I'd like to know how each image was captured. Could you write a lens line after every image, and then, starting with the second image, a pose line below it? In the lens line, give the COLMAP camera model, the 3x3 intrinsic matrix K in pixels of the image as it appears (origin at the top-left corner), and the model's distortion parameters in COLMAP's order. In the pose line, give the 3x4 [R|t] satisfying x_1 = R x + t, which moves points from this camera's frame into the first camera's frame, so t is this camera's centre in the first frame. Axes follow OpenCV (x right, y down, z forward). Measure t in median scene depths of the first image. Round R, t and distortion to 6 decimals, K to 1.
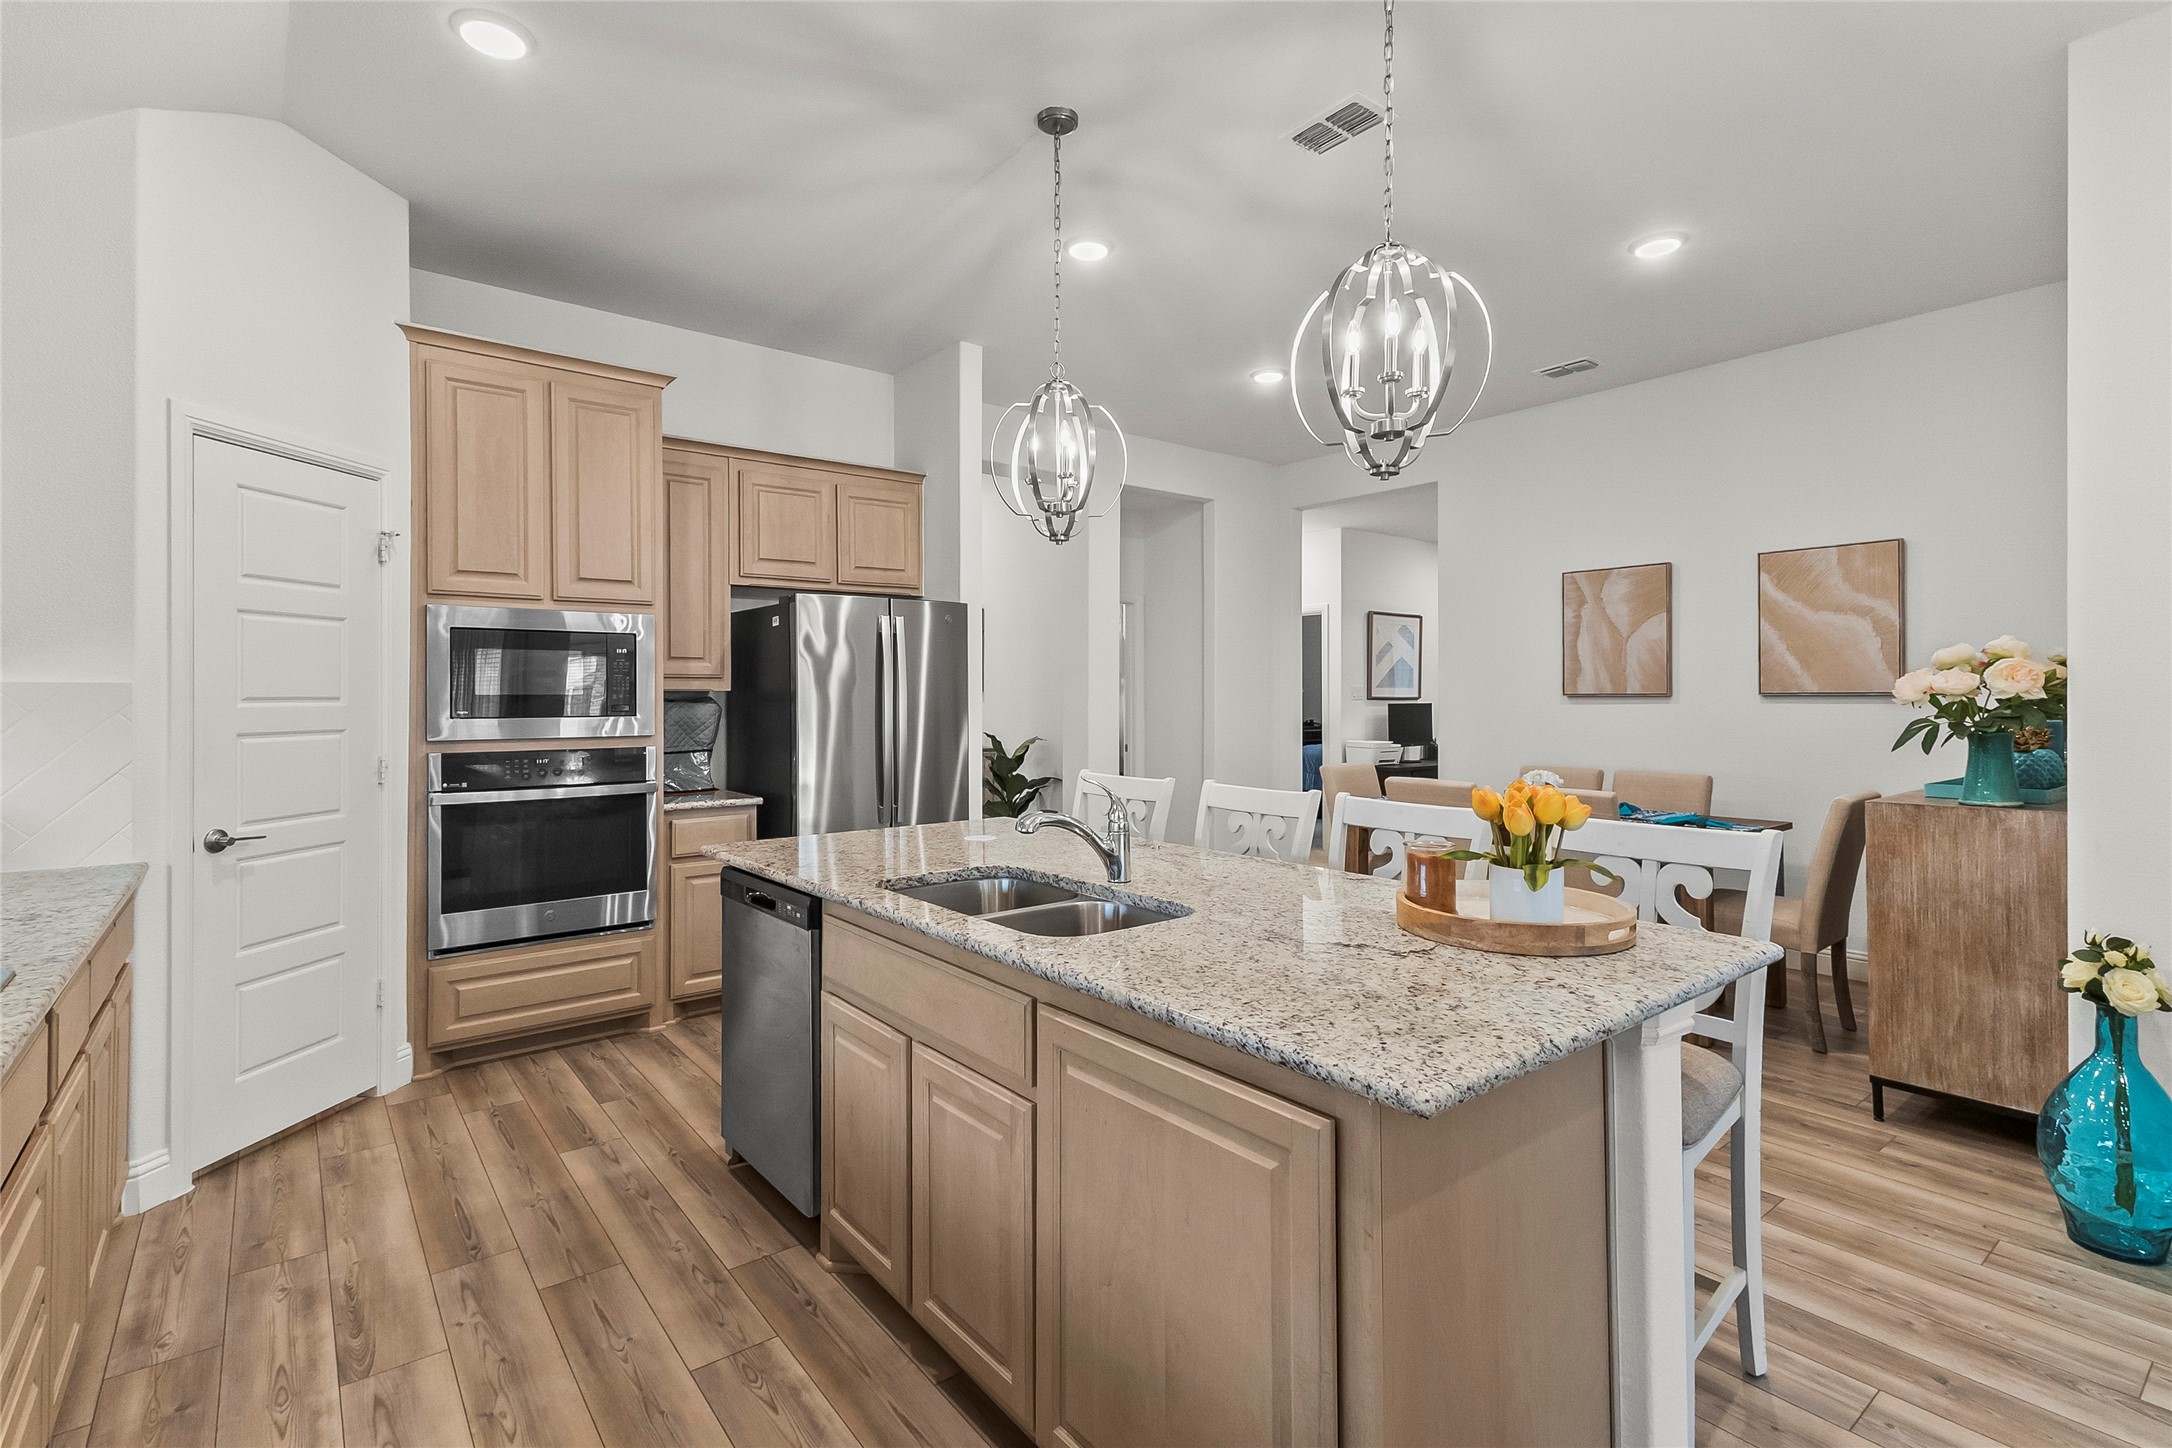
lens RADIAL K [[1000.6, 0, 1079.5], [0, 1000.6, 702.0], [0, 0, 1]] dist [0.014928, -0.000795]
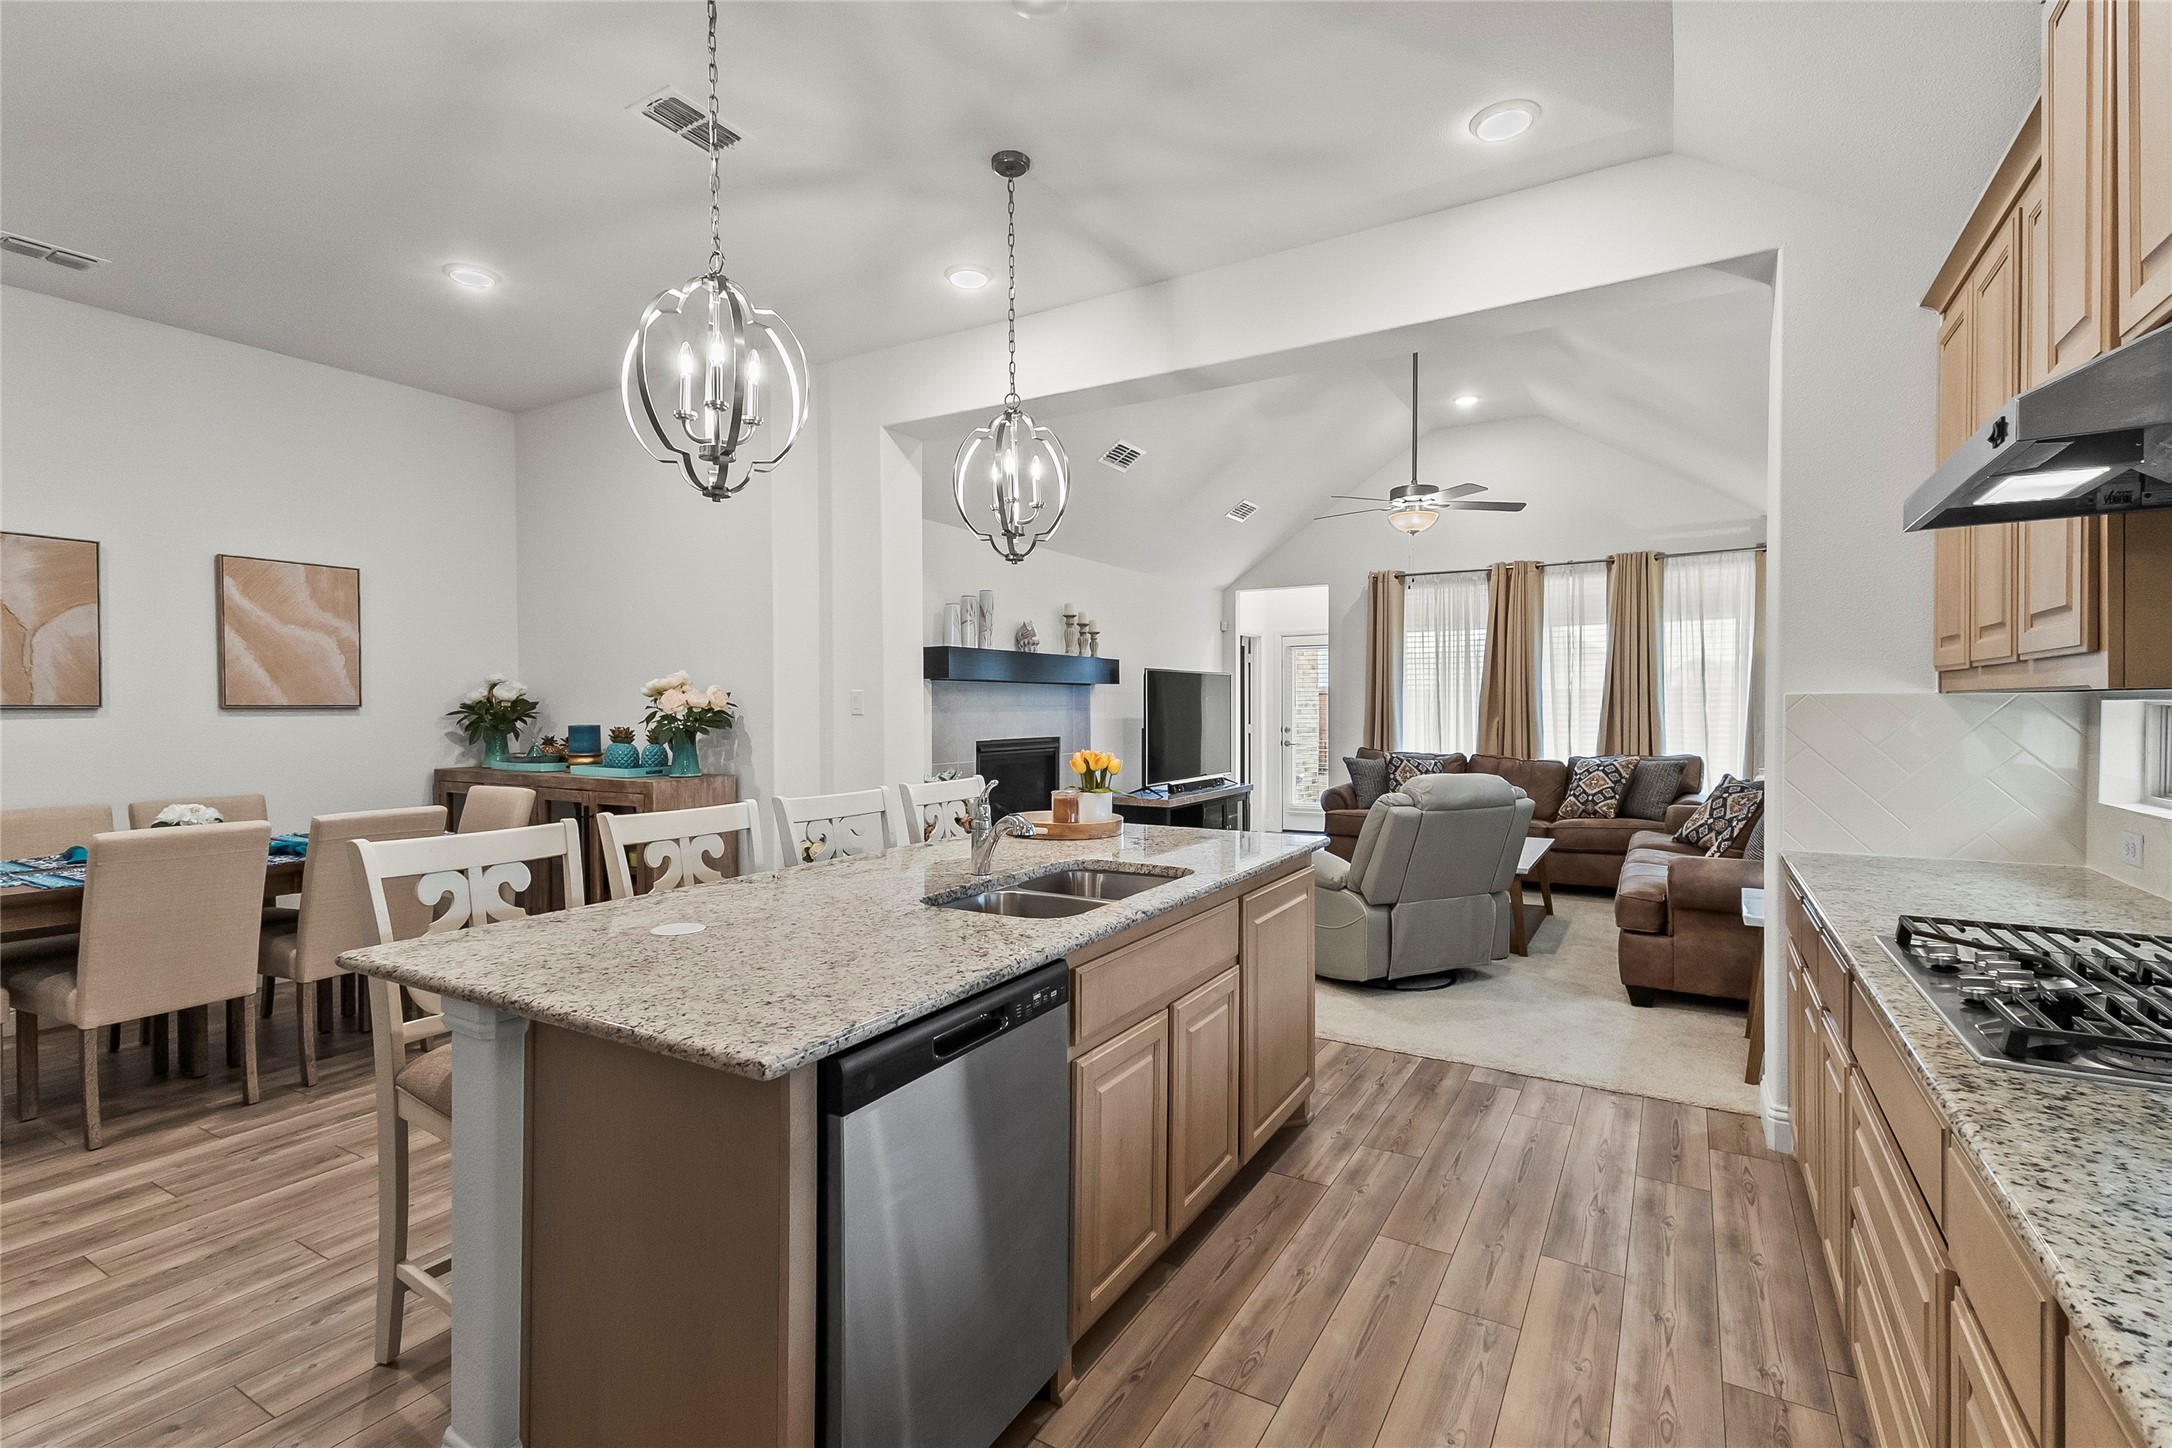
lens RADIAL K [[1001.4, 0, 1086.0], [0, 1001.4, 724.0], [0, 0, 1]] dist [0.002975, -0.000013]
pose [[-0.363944, -0.012371, 0.931338, -0.564772], [0.006910, 0.999848, 0.015982, -0.001259], [-0.931395, 0.012252, -0.363804, 0.710458]]
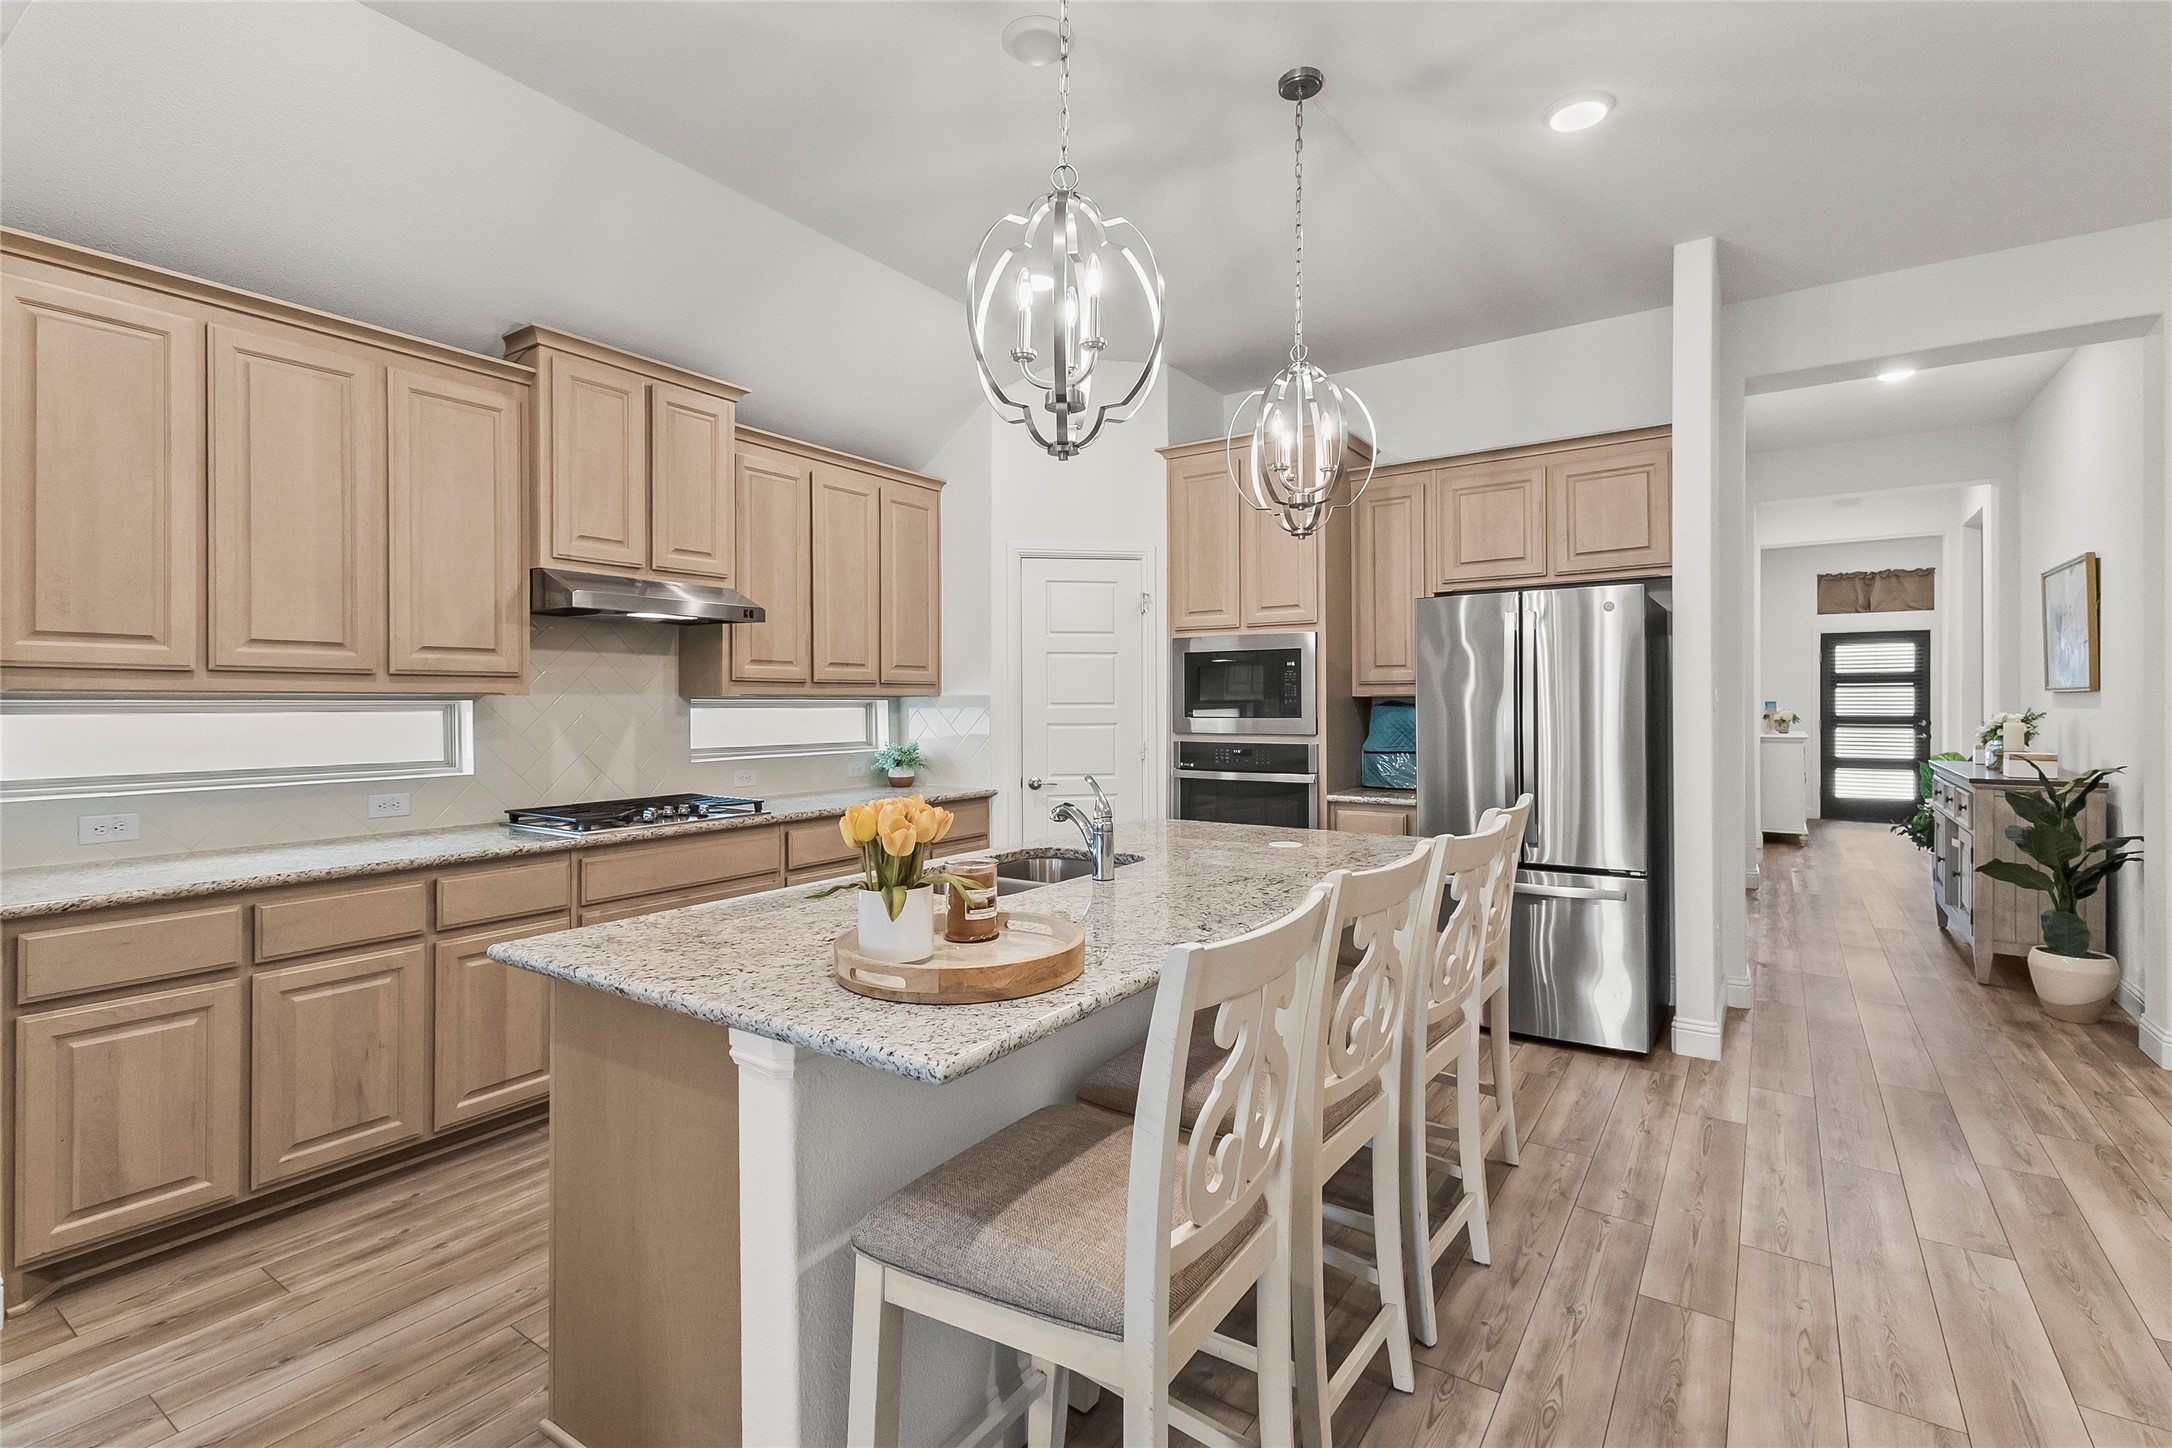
lens RADIAL K [[1000.6, 0, 1079.5], [0, 1000.6, 702.0], [0, 0, 1]] dist [0.014928, -0.000795]
pose [[0.296496, -0.002193, -0.955032, 0.566323], [-0.001488, 0.999995, -0.002759, -0.001364], [0.955033, 0.002239, 0.296491, 0.369963]]
